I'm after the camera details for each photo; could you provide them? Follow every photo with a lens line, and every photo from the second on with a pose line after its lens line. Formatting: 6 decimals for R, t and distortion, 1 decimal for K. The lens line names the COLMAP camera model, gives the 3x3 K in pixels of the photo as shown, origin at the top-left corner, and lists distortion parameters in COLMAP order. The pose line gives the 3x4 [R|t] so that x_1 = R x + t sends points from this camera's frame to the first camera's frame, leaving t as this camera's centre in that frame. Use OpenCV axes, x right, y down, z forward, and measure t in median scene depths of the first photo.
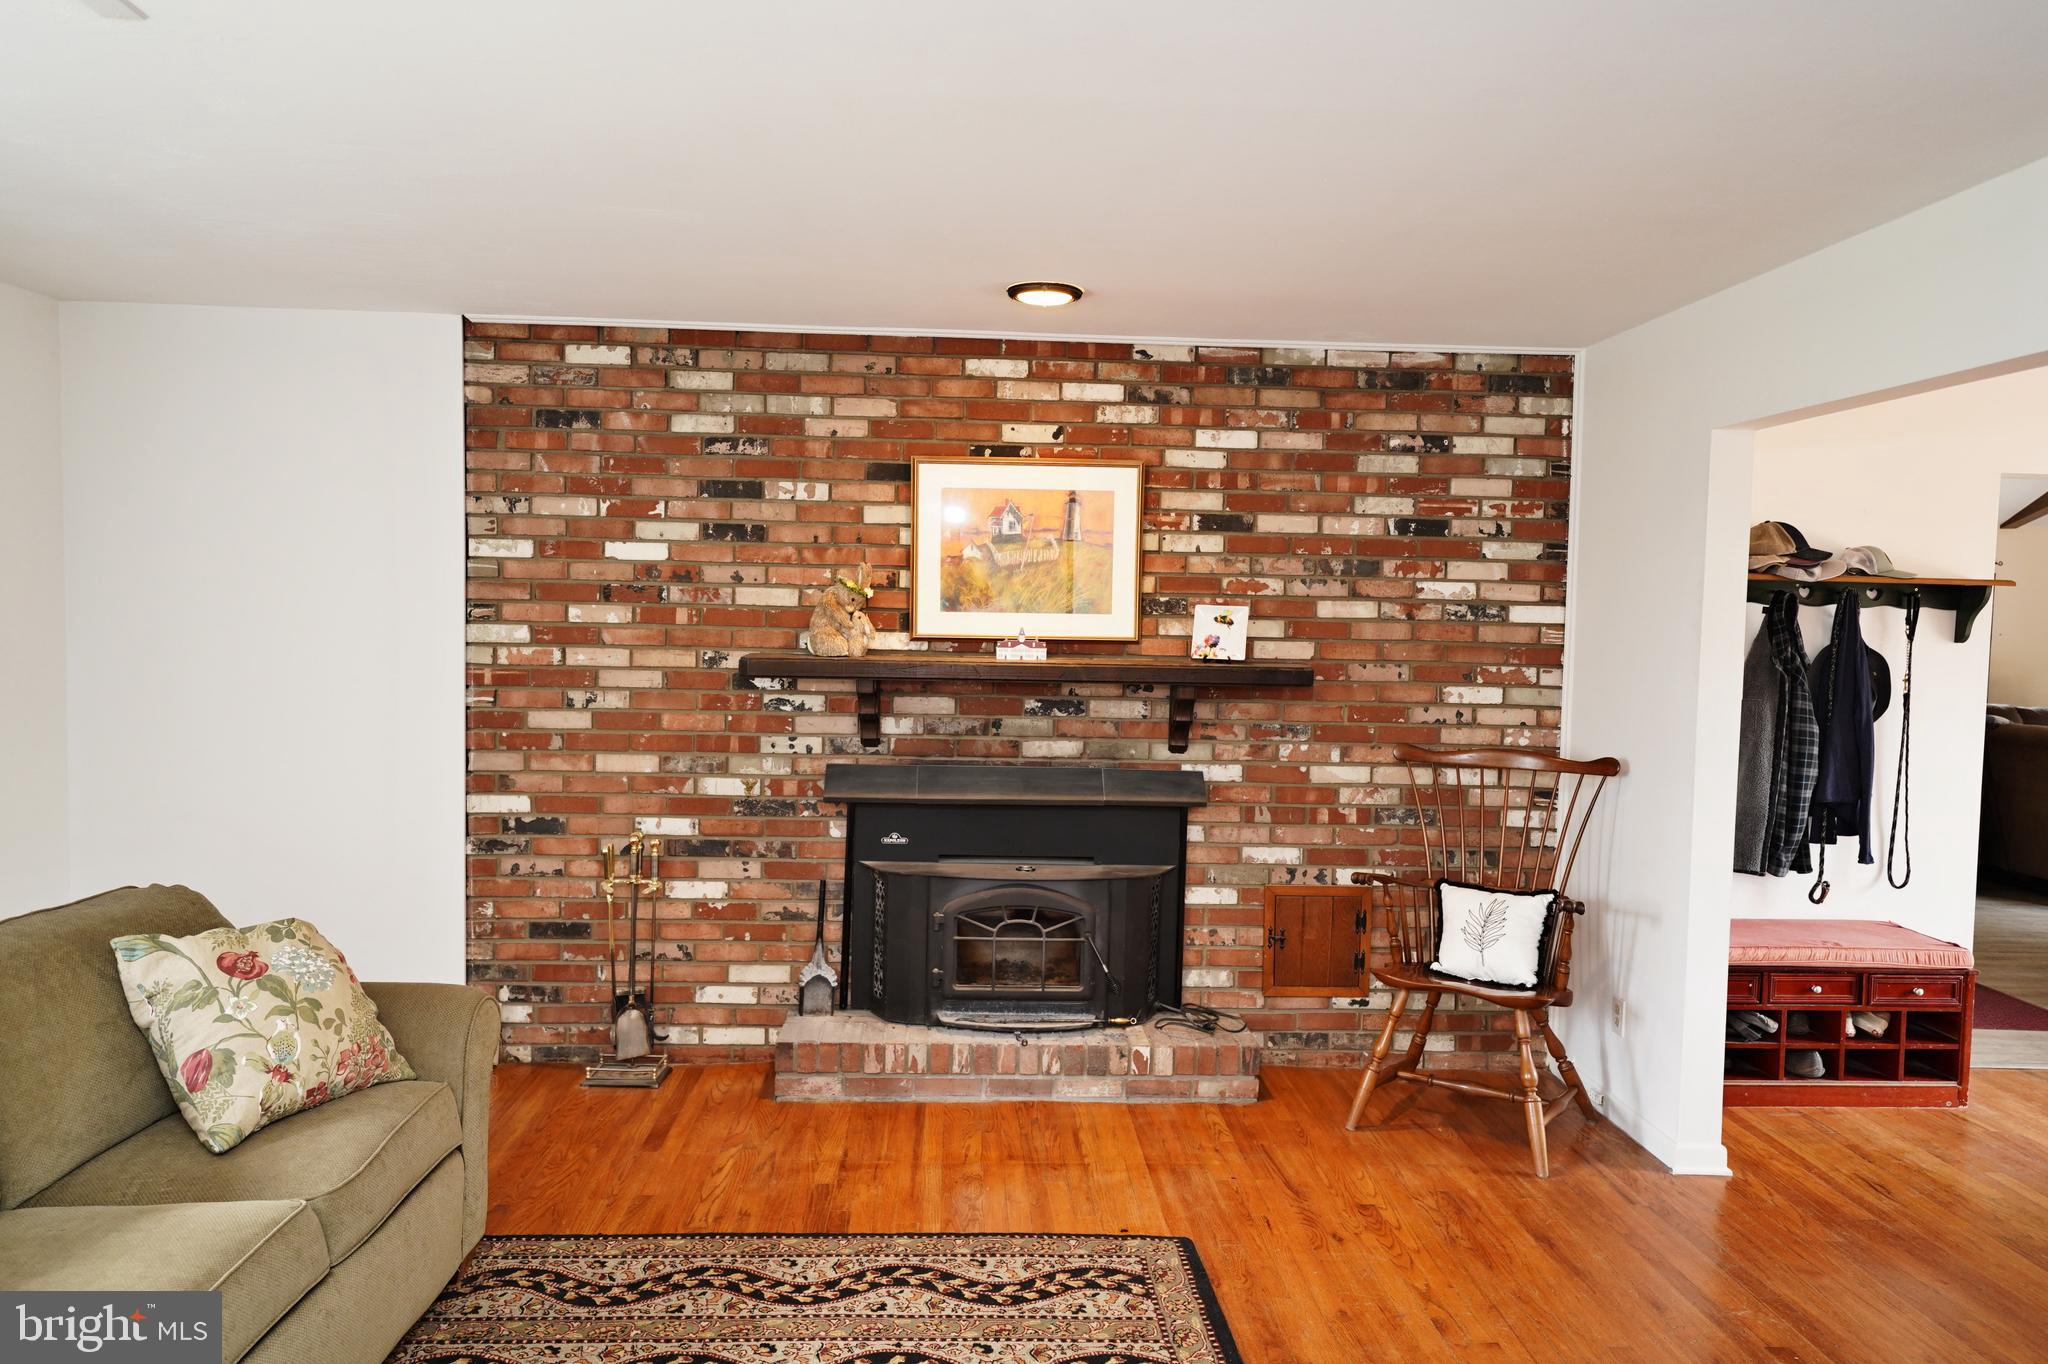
lens RADIAL K [[1360.5, 0, 1023.9], [0, 1360.5, 682.5], [0, 0, 1]] dist [0.020540, -0.000678]
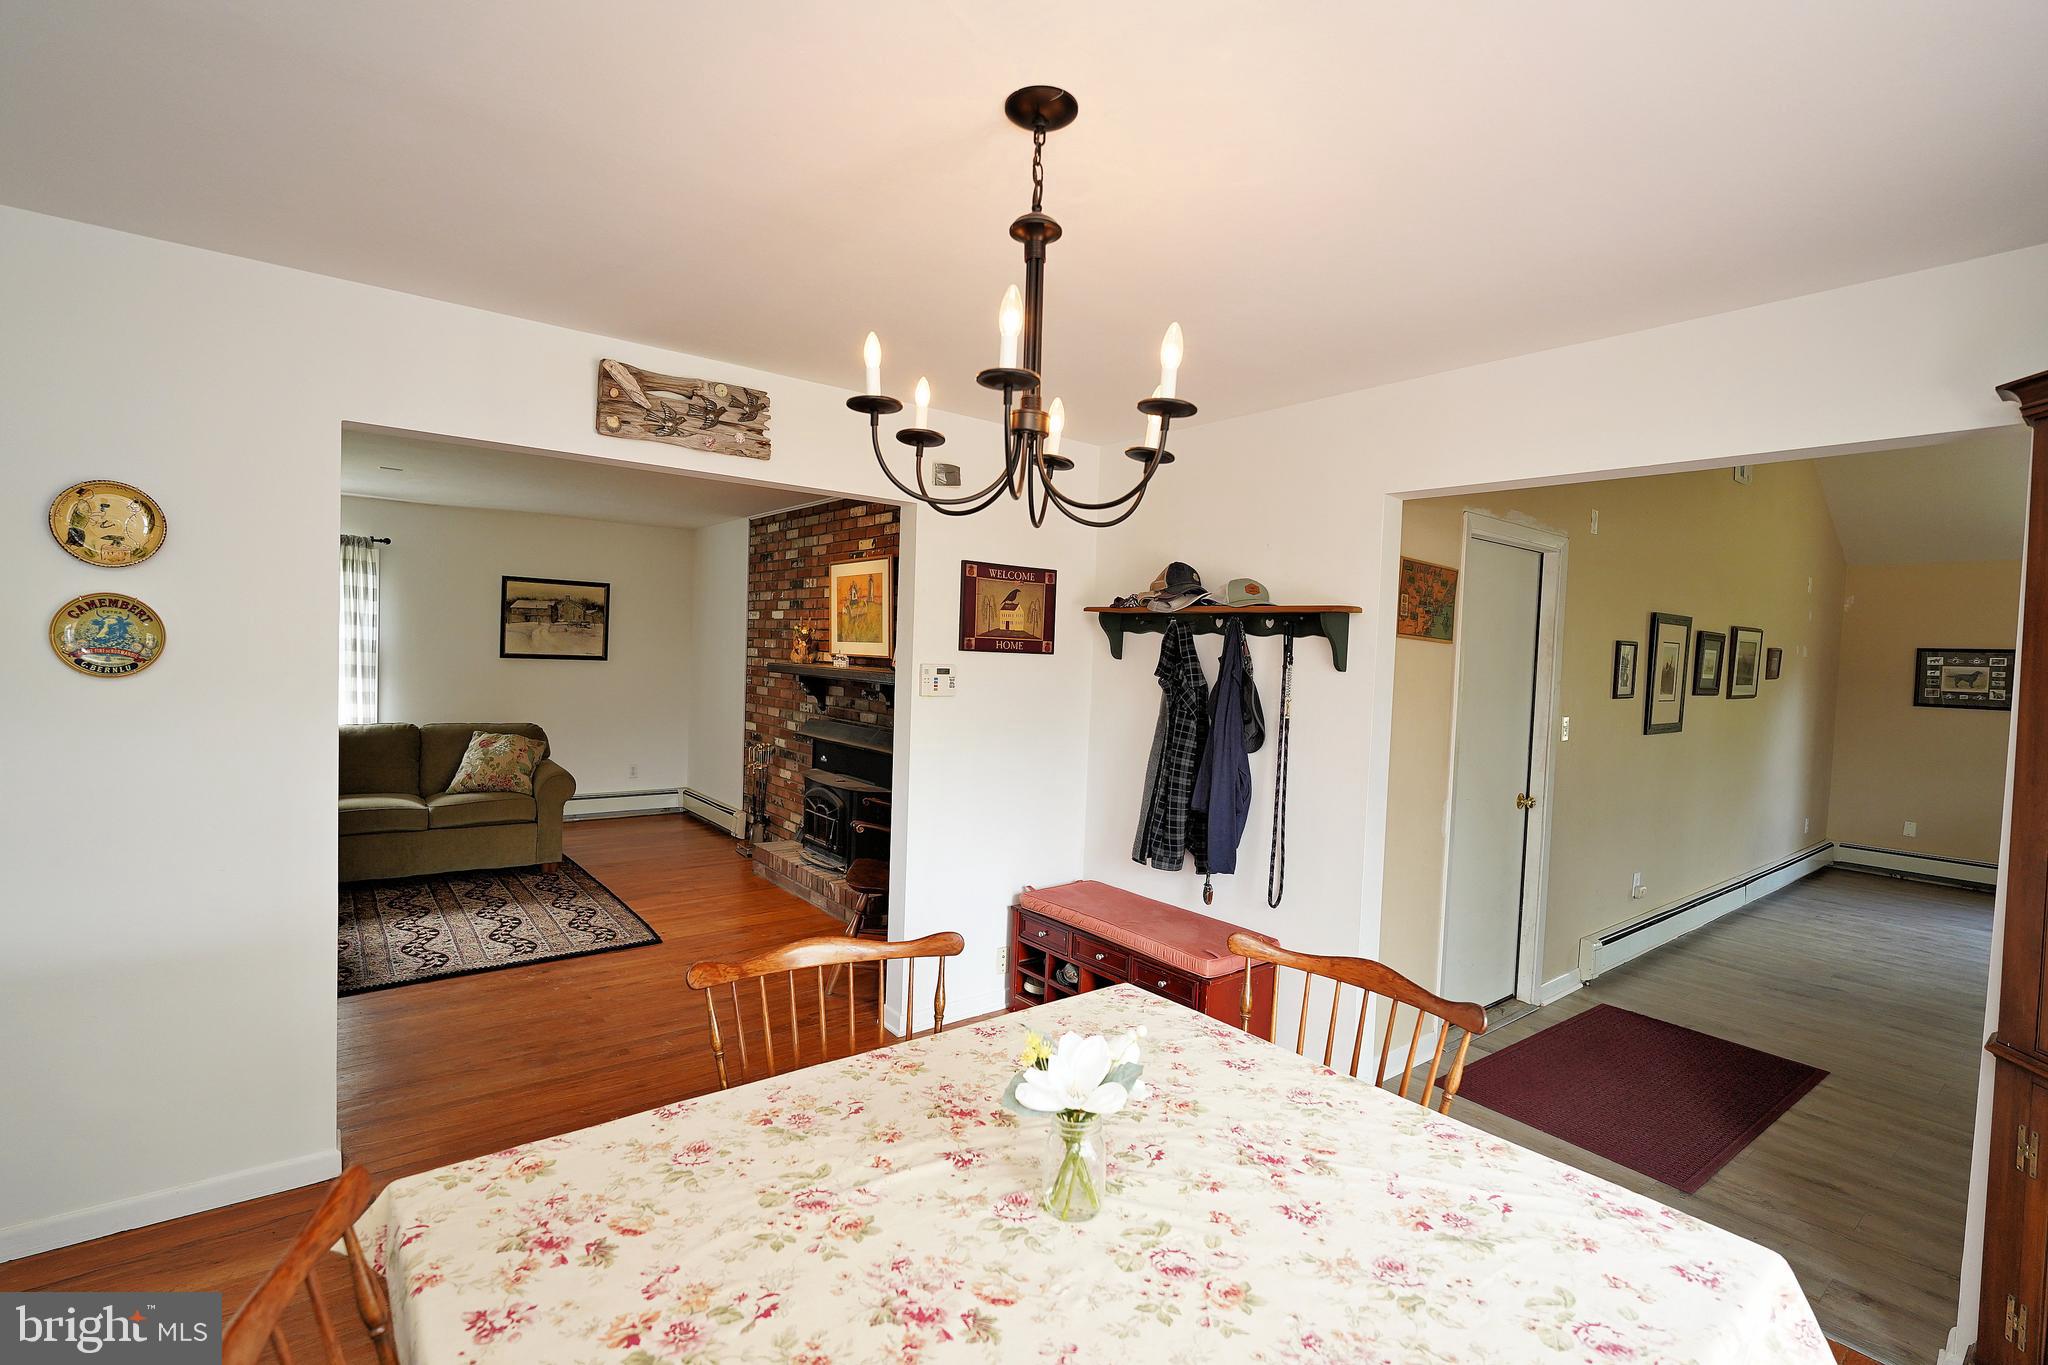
lens RADIAL K [[930.7, 0, 1030.2], [0, 930.7, 684.6], [0, 0, 1]] dist [-0.017743, 0.000793]
pose [[0.584285, 0.031984, -0.810918, 1.155023], [-0.067541, 0.997673, -0.009315, 0.001828], [0.808733, 0.060213, 0.585085, 0.458739]]
